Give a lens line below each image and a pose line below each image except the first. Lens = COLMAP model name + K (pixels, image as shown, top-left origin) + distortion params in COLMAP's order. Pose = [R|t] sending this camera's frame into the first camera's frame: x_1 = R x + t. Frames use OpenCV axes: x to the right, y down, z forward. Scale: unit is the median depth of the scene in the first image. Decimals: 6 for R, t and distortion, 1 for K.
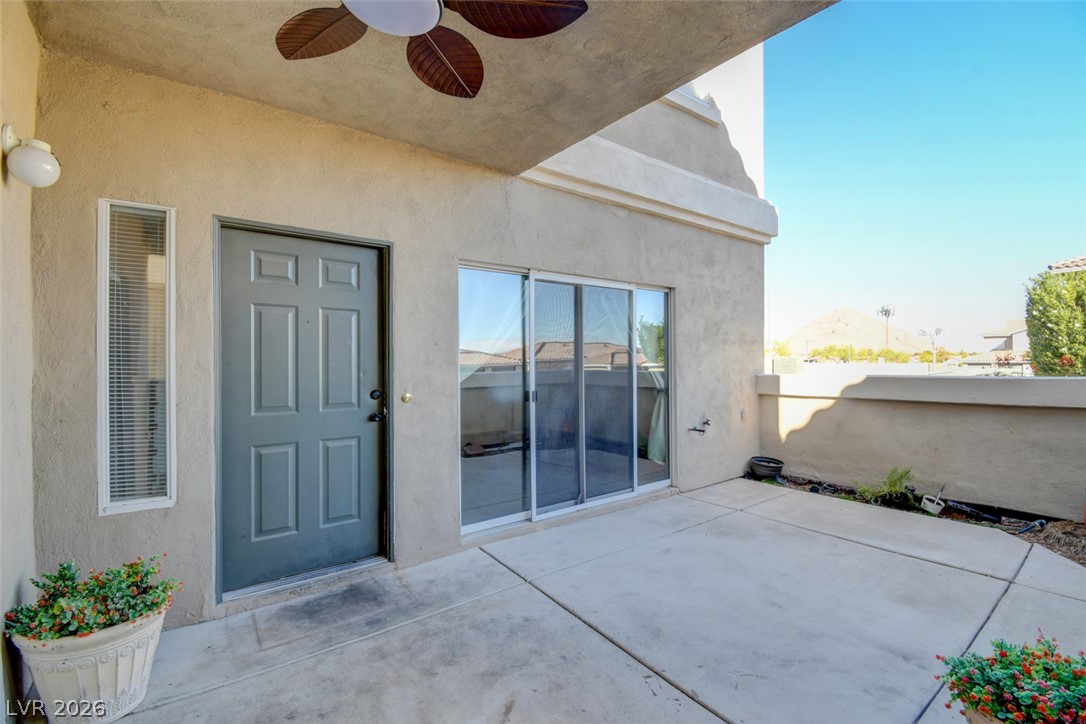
lens RADIAL K [[485.6, 0, 543.0], [0, 485.6, 362.0], [0, 0, 1]] dist [-0.000199, -0.000261]
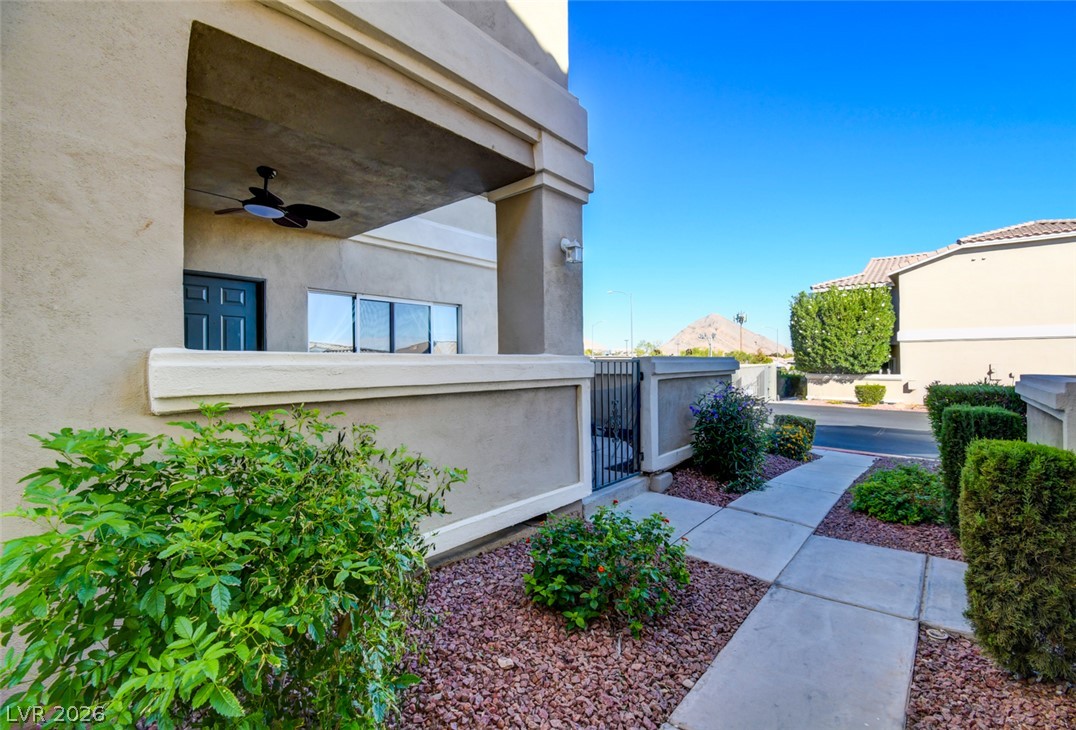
lens RADIAL K [[480.9, 0, 538.0], [0, 480.9, 365.0], [0, 0, 1]] dist [0.020046, -0.000038]
pose [[0.976011, -0.003616, 0.217690, 0.197464], [0.003034, 0.999991, 0.003004, 0.047163], [-0.217699, -0.002271, 0.976013, -0.680102]]
